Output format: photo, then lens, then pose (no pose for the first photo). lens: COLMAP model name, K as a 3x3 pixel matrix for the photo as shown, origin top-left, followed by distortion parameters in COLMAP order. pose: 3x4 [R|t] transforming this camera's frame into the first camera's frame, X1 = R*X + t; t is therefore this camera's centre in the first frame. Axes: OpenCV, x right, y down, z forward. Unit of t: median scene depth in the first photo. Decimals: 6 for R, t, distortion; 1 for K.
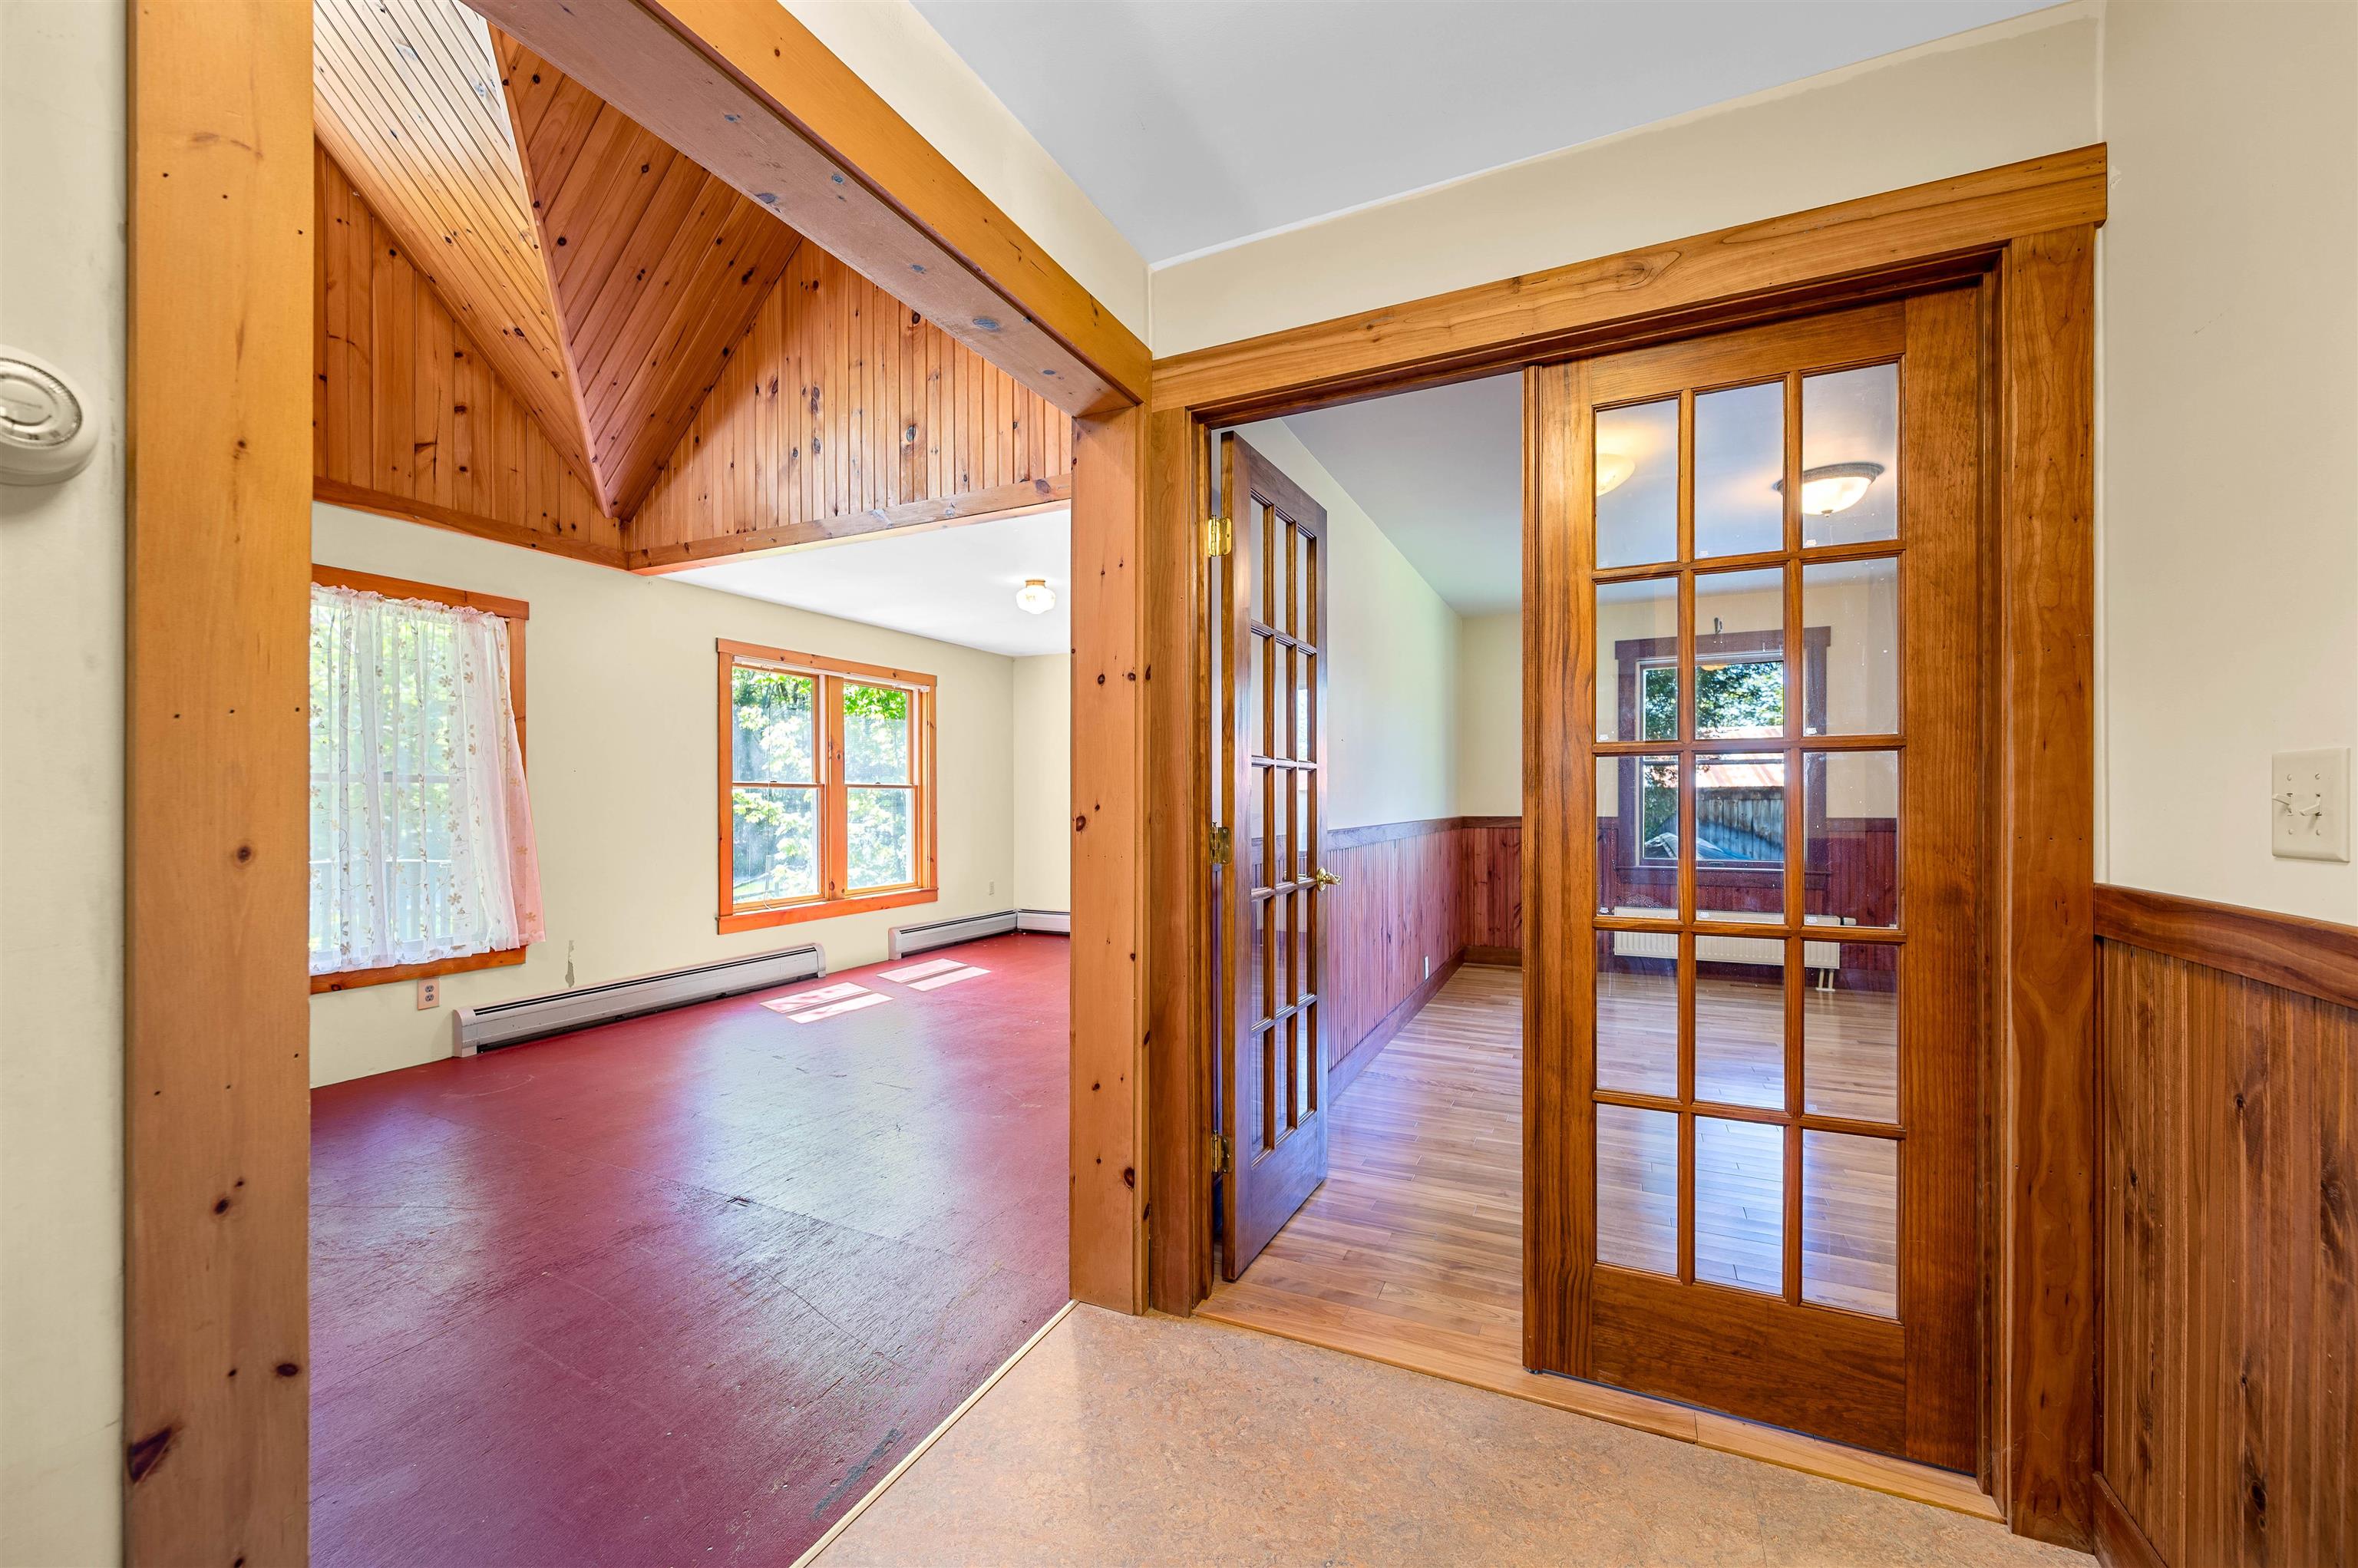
lens RADIAL K [[932.8, 0, 1172.0], [0, 932.8, 801.4], [0, 0, 1]] dist [-0.003203, -0.000569]
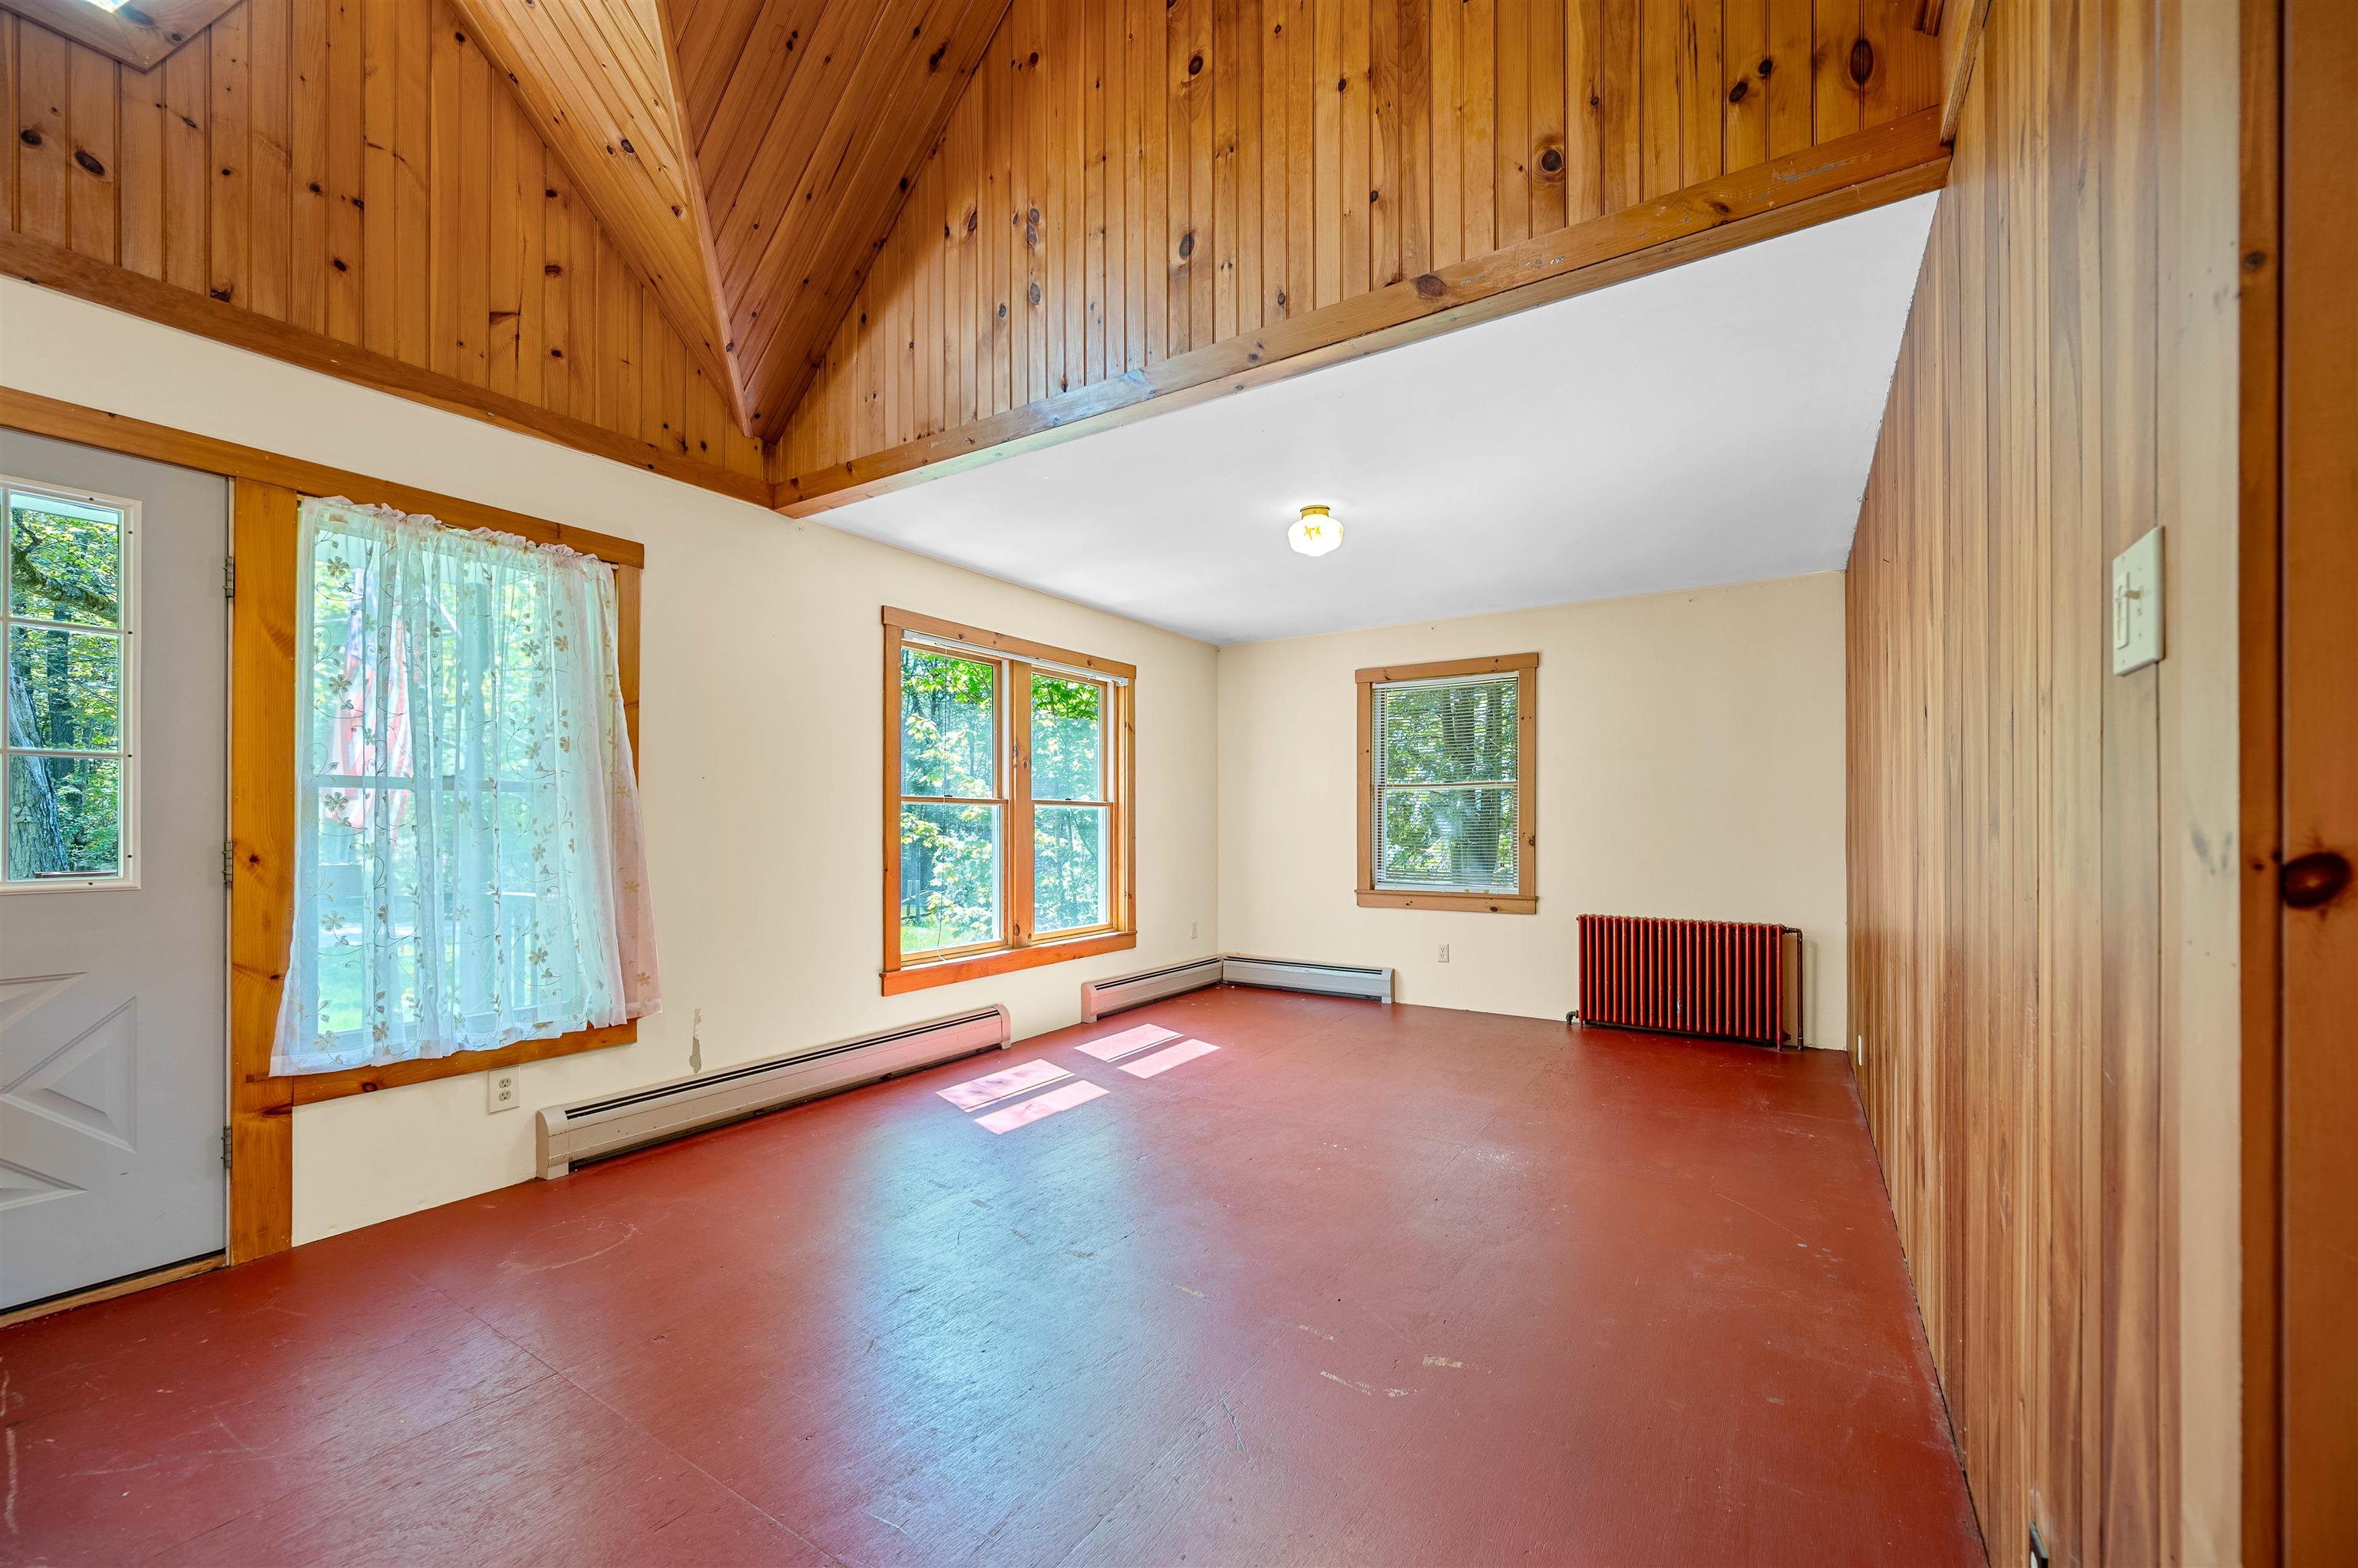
lens RADIAL K [[940.0, 0, 1172.1], [0, 940.0, 819.1], [0, 0, 1]] dist [-0.001323, -0.000277]
pose [[0.991810, 0.001569, -0.127711, -0.190492], [-0.002535, 0.999969, -0.007397, 0.004696], [0.127696, 0.007660, 0.991784, 0.331289]]
